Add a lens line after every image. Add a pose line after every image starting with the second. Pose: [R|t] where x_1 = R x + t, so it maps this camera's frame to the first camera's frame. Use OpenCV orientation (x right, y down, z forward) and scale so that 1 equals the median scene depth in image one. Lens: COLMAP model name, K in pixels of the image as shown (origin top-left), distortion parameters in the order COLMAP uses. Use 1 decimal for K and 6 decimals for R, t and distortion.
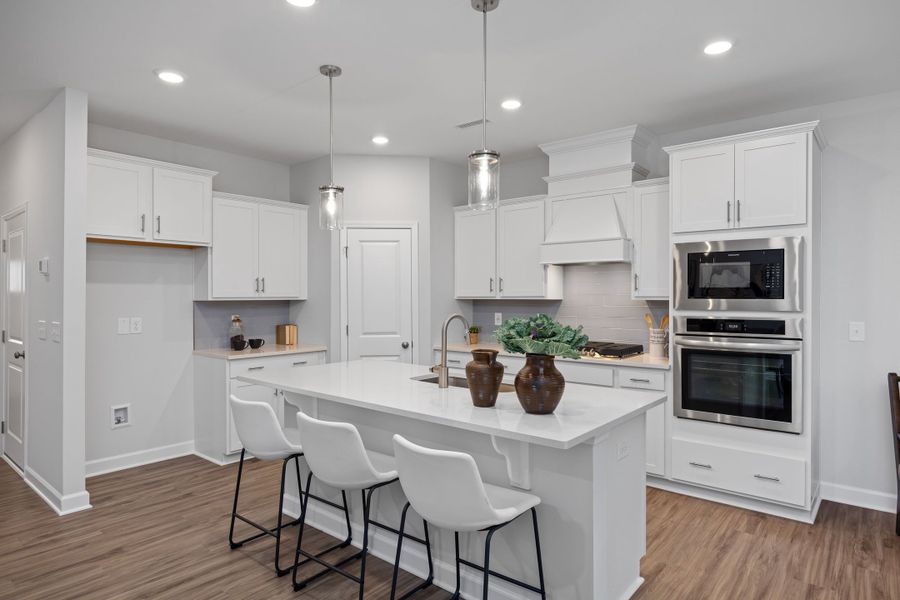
lens RADIAL K [[527.9, 0, 453.8], [0, 527.9, 298.0], [0, 0, 1]] dist [-0.004477, 0.002284]
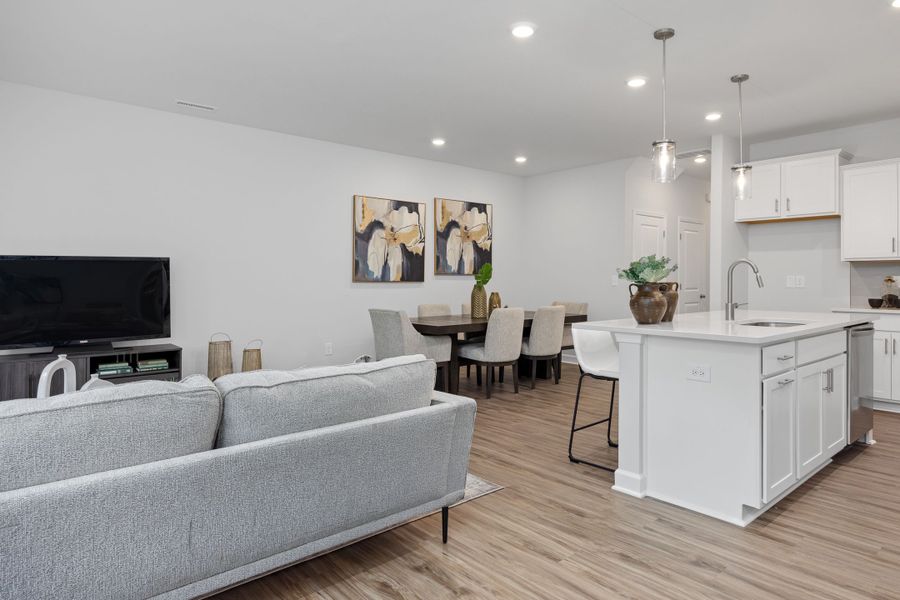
lens RADIAL K [[527.9, 0, 486.5], [0, 527.9, 280.5], [0, 0, 1]] dist [-0.004477, 0.002284]
pose [[-0.116750, 0.002893, -0.993157, 0.884143], [-0.004507, 0.999984, 0.003443, 0.053668], [0.993151, 0.004878, -0.116735, 0.416882]]
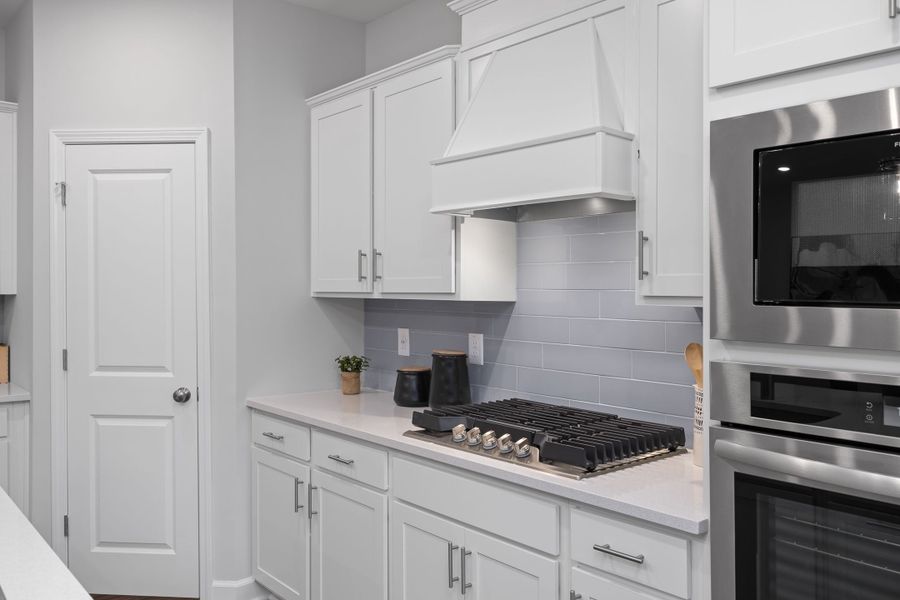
lens RADIAL K [[732.8, 0, 450.6], [0, 732.8, 295.6], [0, 0, 1]] dist [-0.001199, 0.008679]
pose [[0.987490, 0.012758, -0.157165, 0.304868], [-0.012555, 0.999919, 0.002289, -0.003325], [0.157181, -0.000287, 0.987570, 0.513705]]
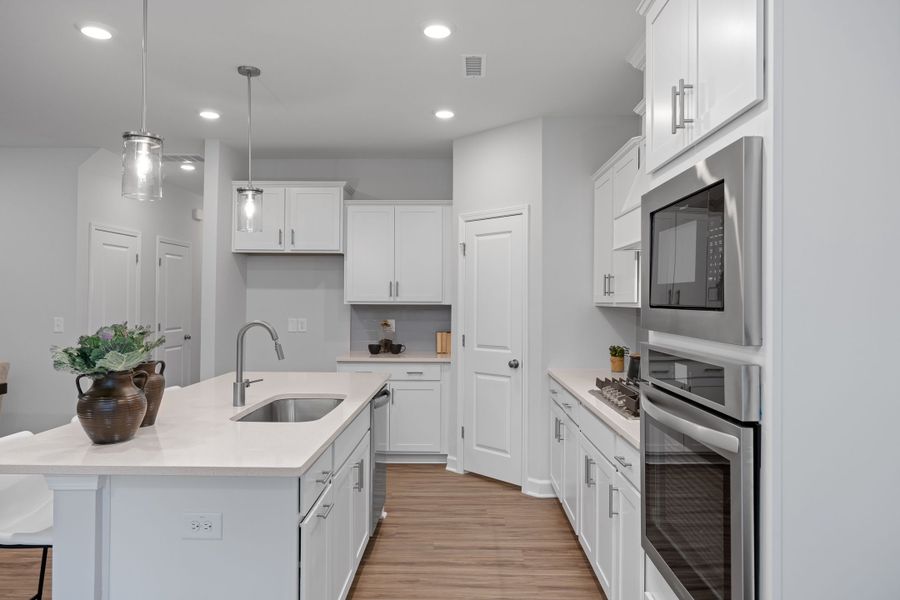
lens RADIAL K [[594.1, 0, 441.2], [0, 594.1, 294.6], [0, 0, 1]] dist [-0.005947, 0.001733]
pose [[0.632887, -0.003020, -0.774239, 0.660671], [-0.009450, 0.999888, -0.011625, -0.002852], [0.774187, 0.014673, 0.632787, 0.456920]]
